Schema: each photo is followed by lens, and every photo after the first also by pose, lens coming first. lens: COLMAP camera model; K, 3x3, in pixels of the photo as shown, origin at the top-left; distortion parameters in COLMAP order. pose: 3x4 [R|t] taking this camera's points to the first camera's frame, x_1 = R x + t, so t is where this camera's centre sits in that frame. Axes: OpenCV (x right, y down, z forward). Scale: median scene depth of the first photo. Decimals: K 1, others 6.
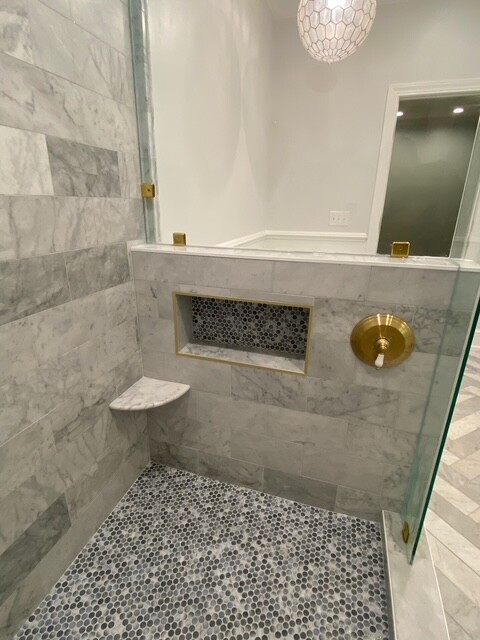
lens RADIAL K [[325.9, 0, 240.0], [0, 325.9, 320.0], [0, 0, 1]] dist [0.023753, -0.029897]
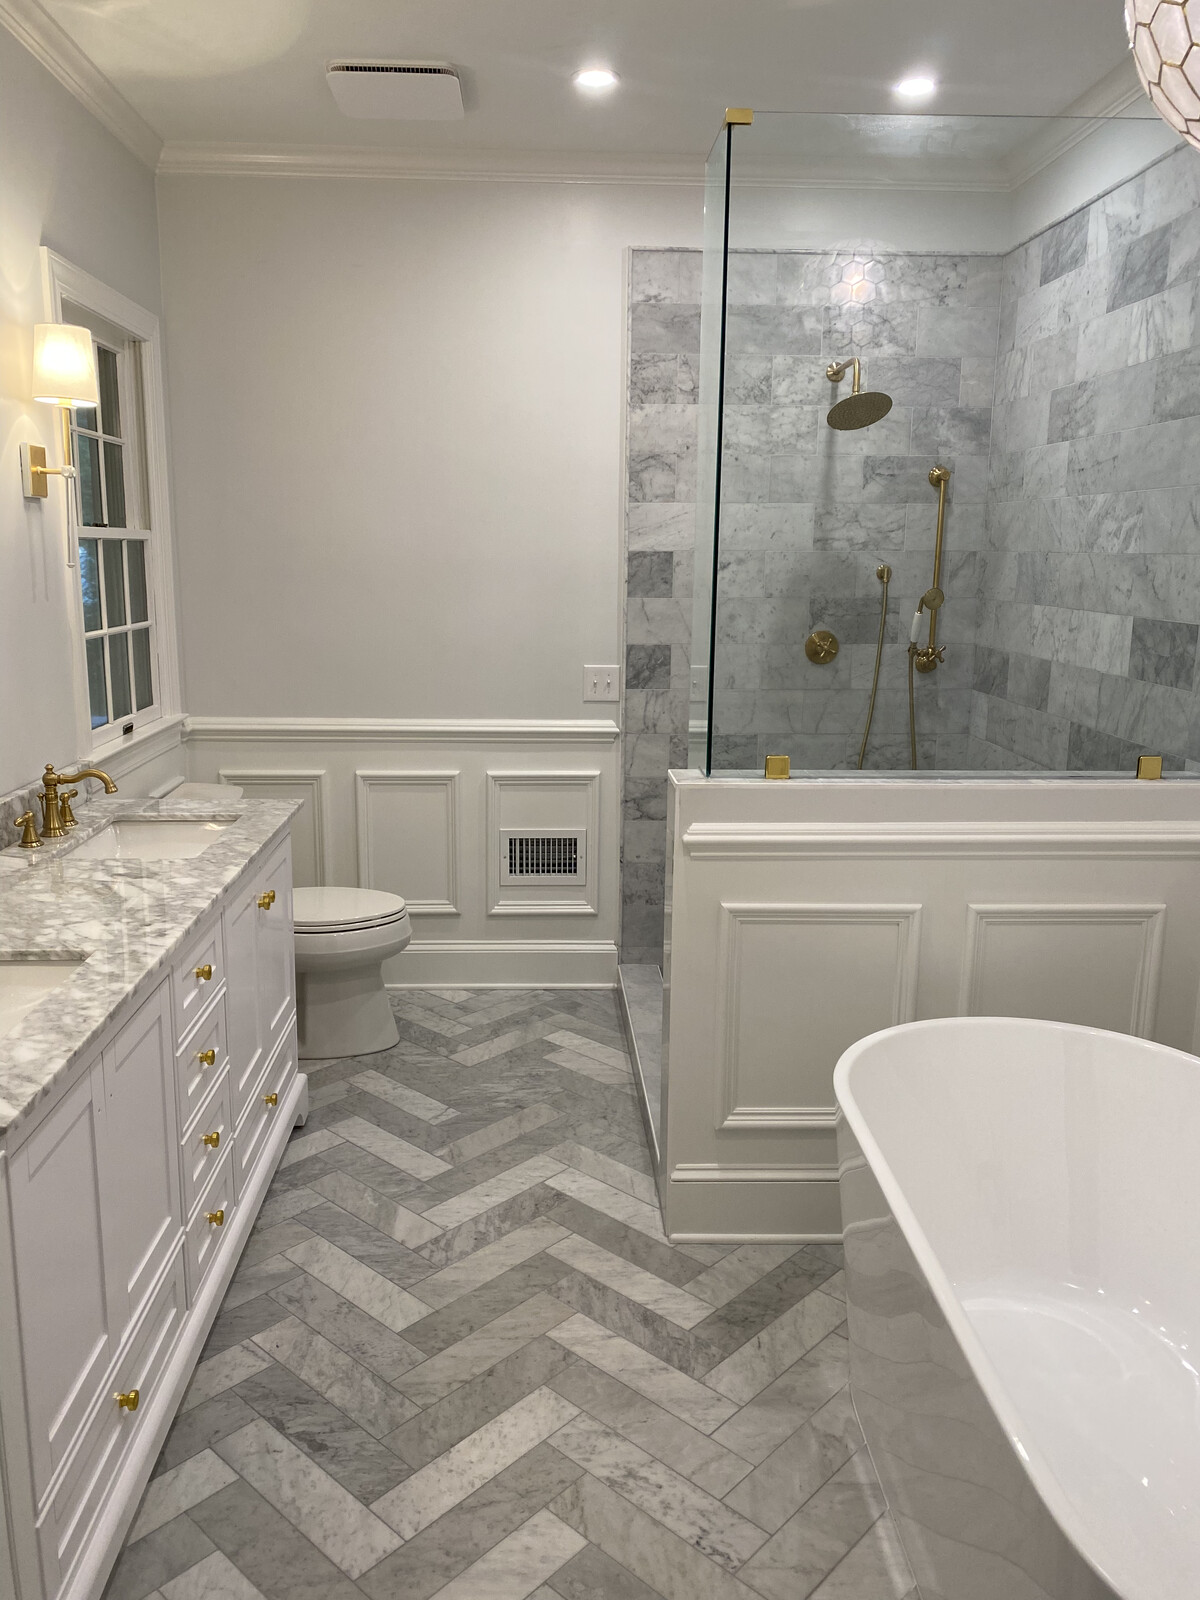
lens RADIAL K [[1218.8, 0, 579.2], [0, 1218.8, 793.1], [0, 0, 1]] dist [0.003342, 0.002761]
pose [[-0.940895, 0.047931, -0.335290, 1.656389], [-0.131447, 0.860670, 0.491904, -1.294248], [0.312151, 0.506903, -0.803499, 2.812344]]
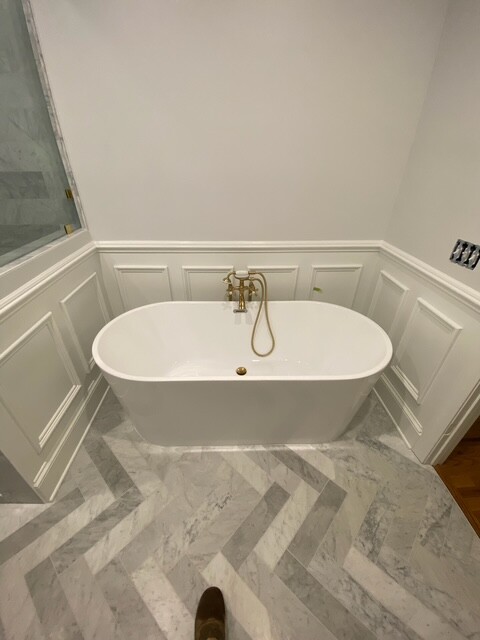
lens RADIAL K [[260.5, 0, 238.9], [0, 260.5, 319.3], [0, 0, 1]] dist [0.018513, -0.019636]
pose [[0.340738, 0.490544, -0.802037, 1.511306], [-0.320325, 0.862619, 0.391510, -0.736775], [0.883906, 0.123510, 0.451061, 1.441231]]
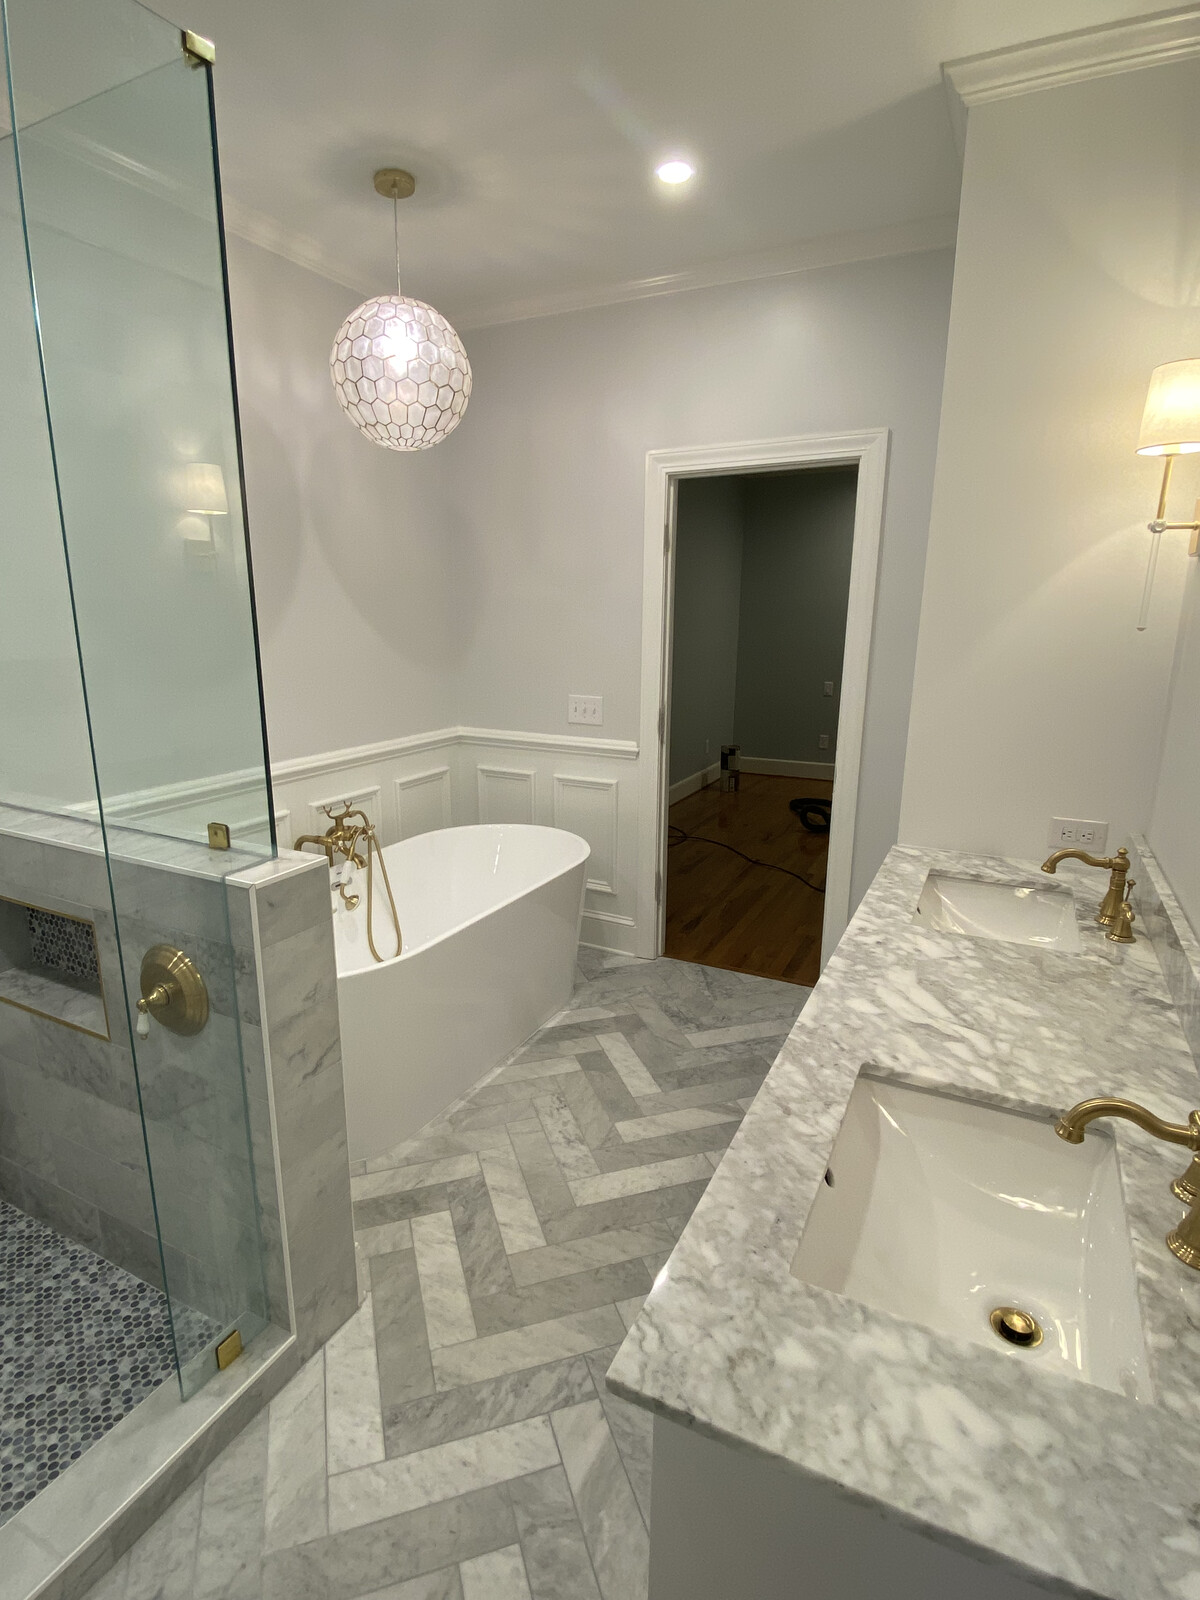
lens RADIAL K [[814.8, 0, 600.0], [0, 814.8, 800.0], [0, 0, 1]] dist [0.023753, -0.029897]
pose [[0.987892, 0.030745, -0.152064, 1.385098], [-0.047415, 0.993102, -0.107240, -0.151334], [0.147718, 0.113152, 0.982535, -0.368404]]
